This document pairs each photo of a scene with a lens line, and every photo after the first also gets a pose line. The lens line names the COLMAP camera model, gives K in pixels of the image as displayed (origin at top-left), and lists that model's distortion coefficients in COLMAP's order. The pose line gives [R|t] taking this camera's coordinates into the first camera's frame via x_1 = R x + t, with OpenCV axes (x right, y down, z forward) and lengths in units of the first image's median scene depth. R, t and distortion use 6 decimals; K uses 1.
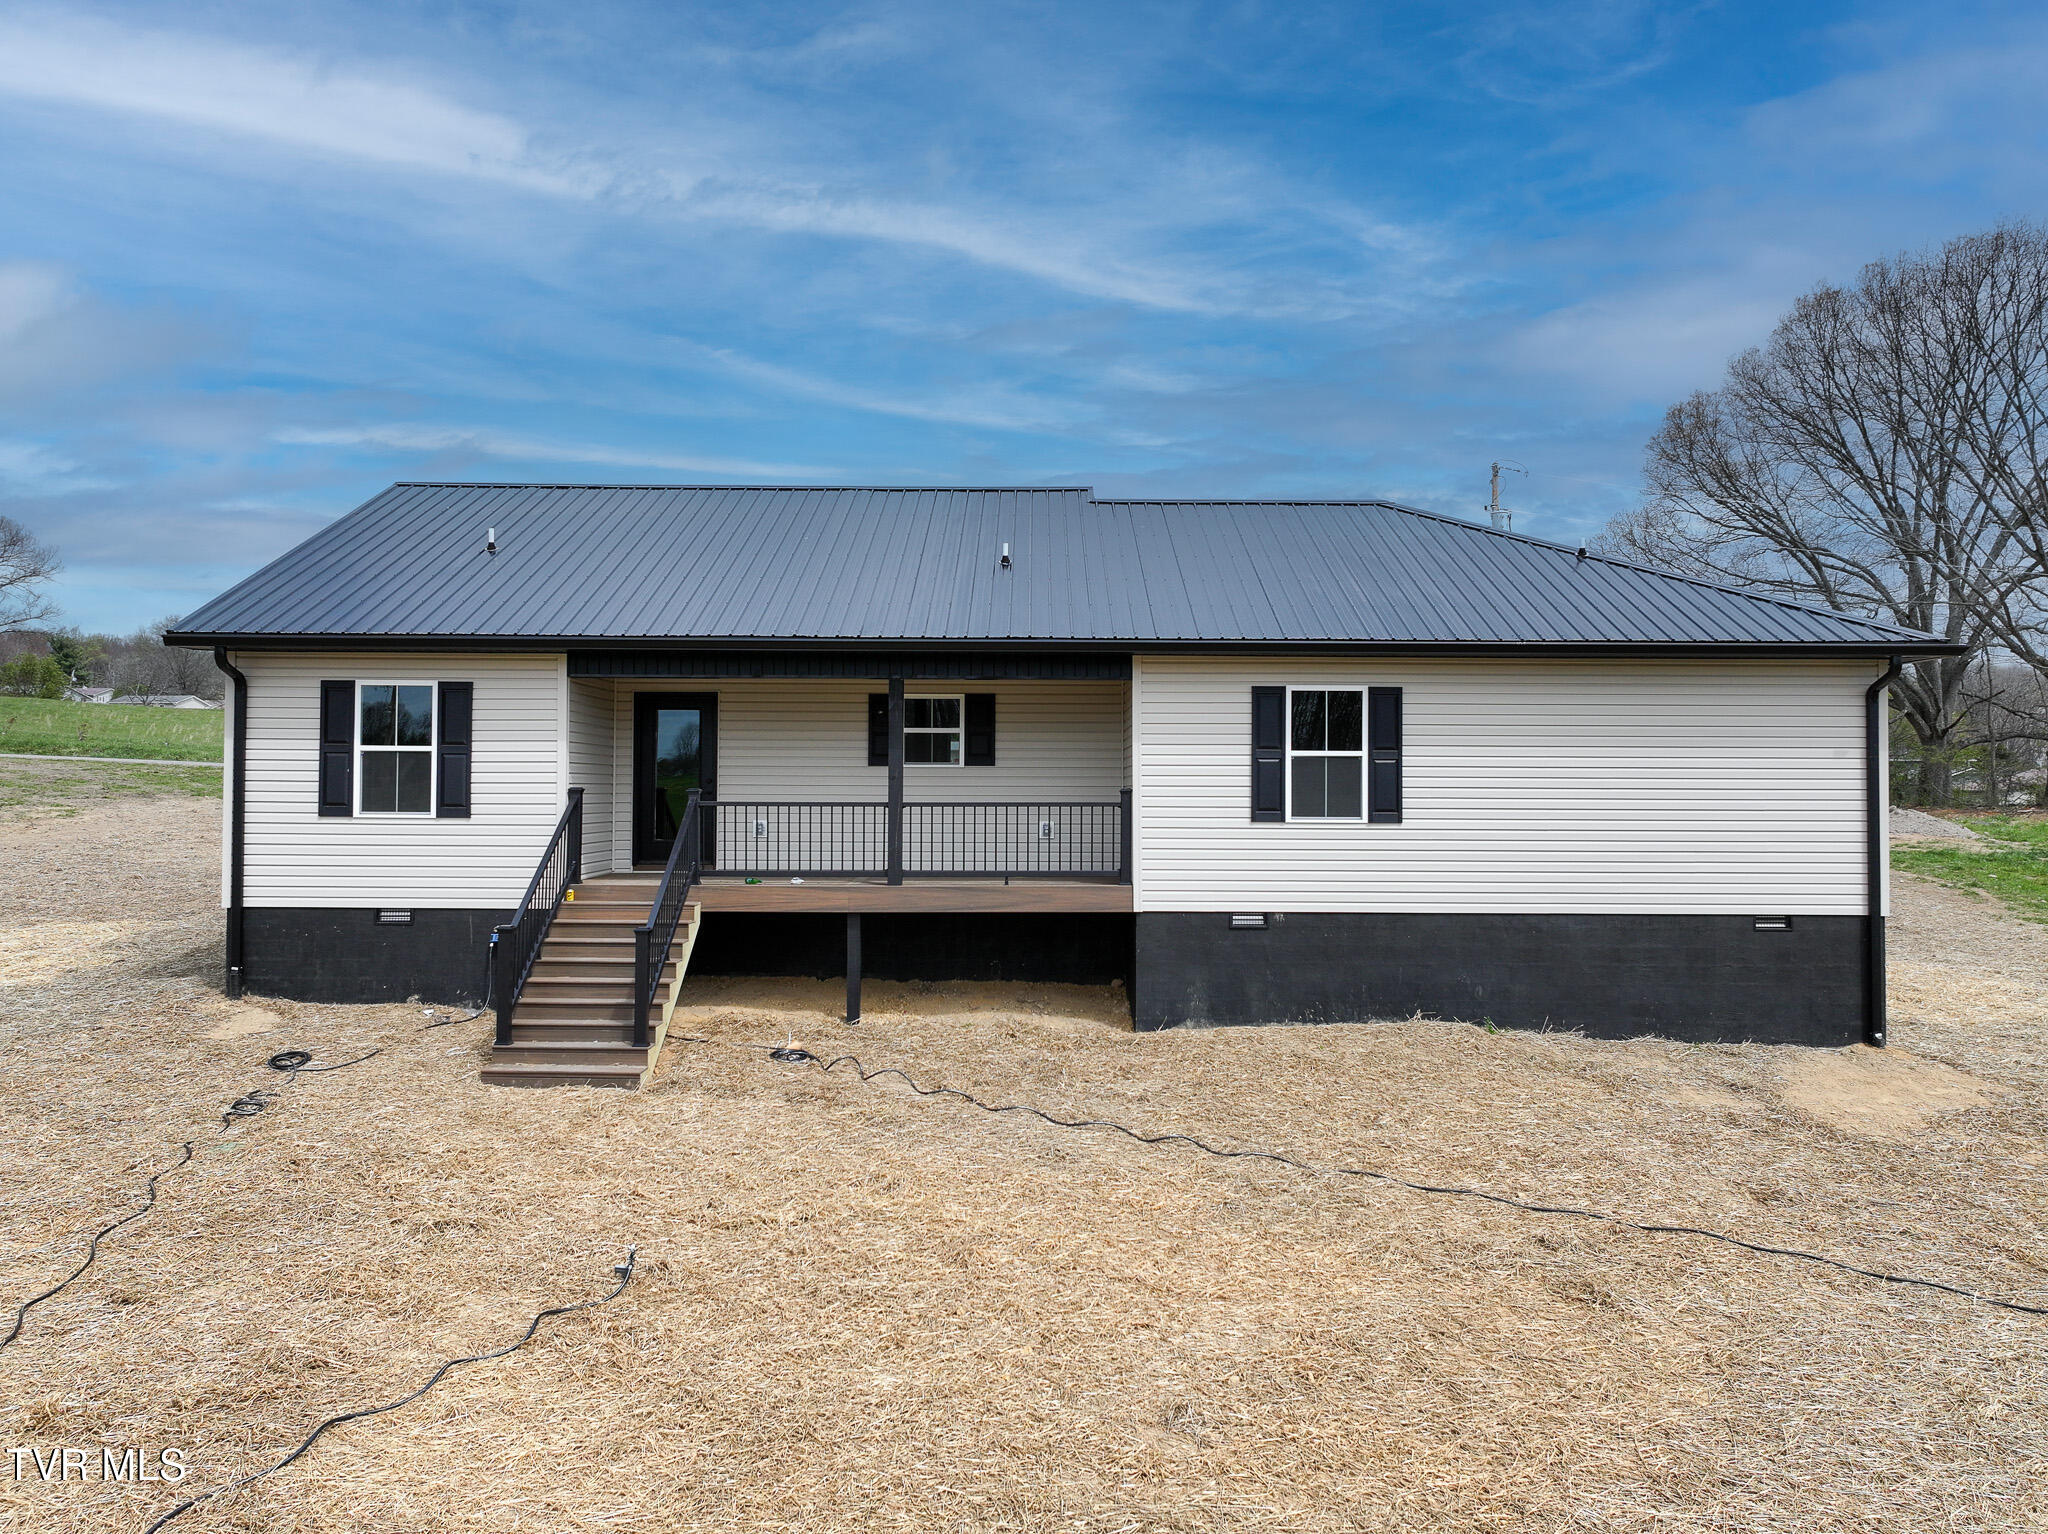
lens RADIAL K [[1220.7, 0, 1022.6], [0, 1220.7, 732.6], [0, 0, 1]] dist [0.000560, 0.000201]
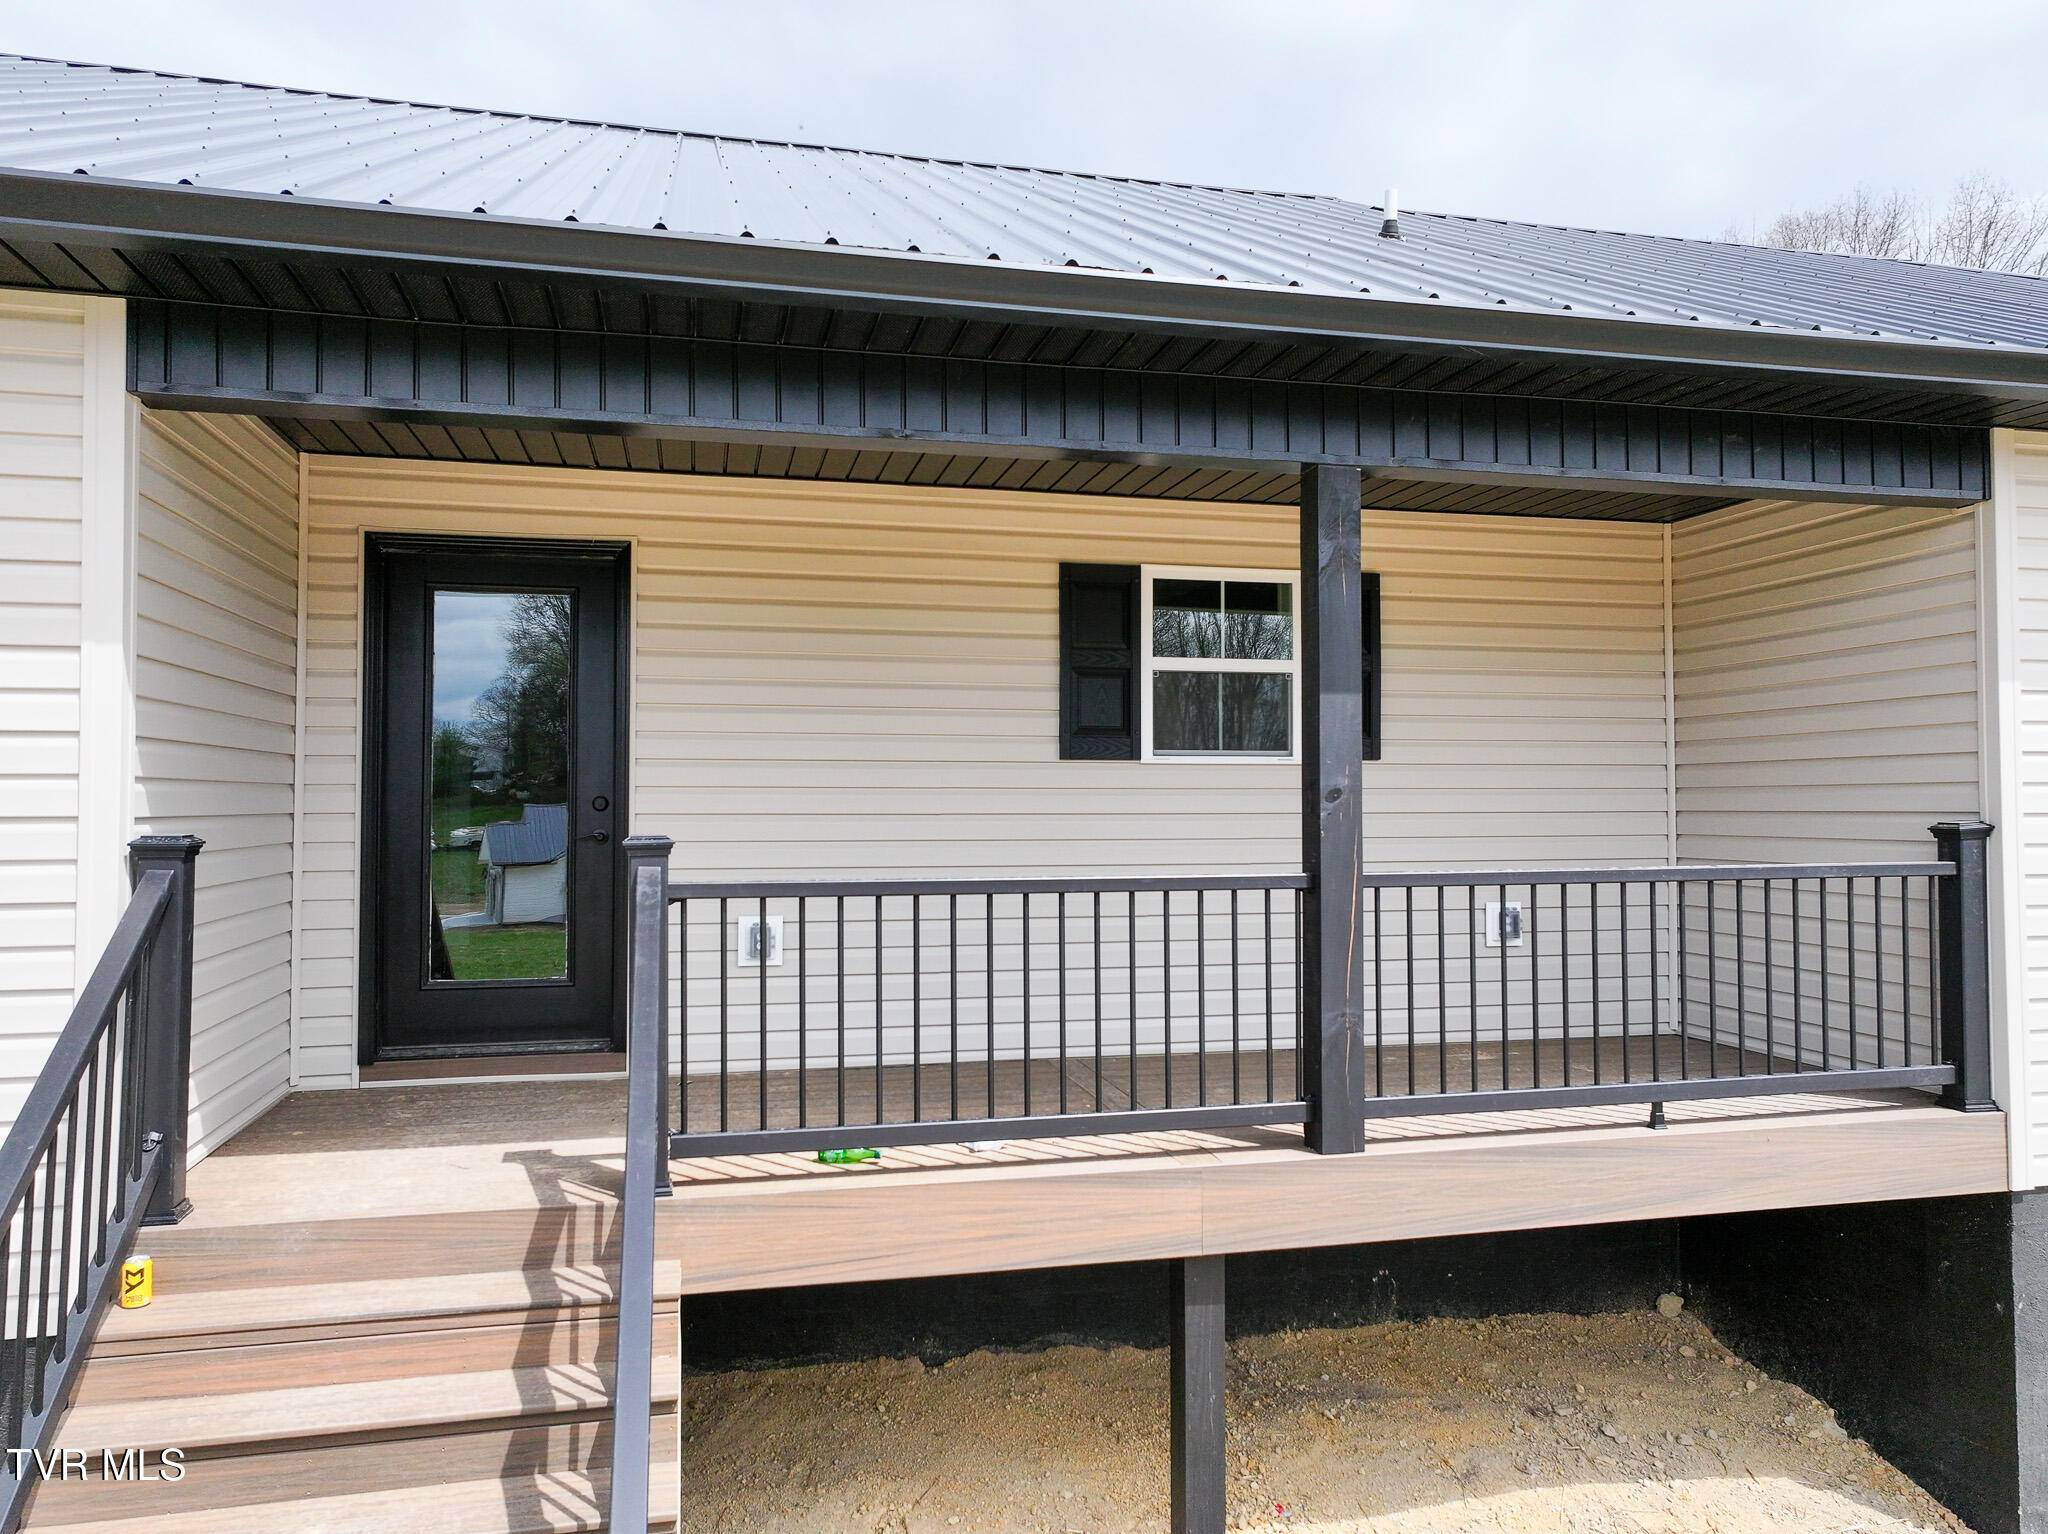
lens RADIAL K [[1338.6, 0, 1026.6], [0, 1338.6, 731.9], [0, 0, 1]] dist [0.000031, 0.000635]
pose [[0.975571, 0.006262, 0.219595, -0.247331], [-0.005227, 0.999972, -0.005292, 0.023457], [-0.219622, 0.004015, 0.975577, 0.674739]]
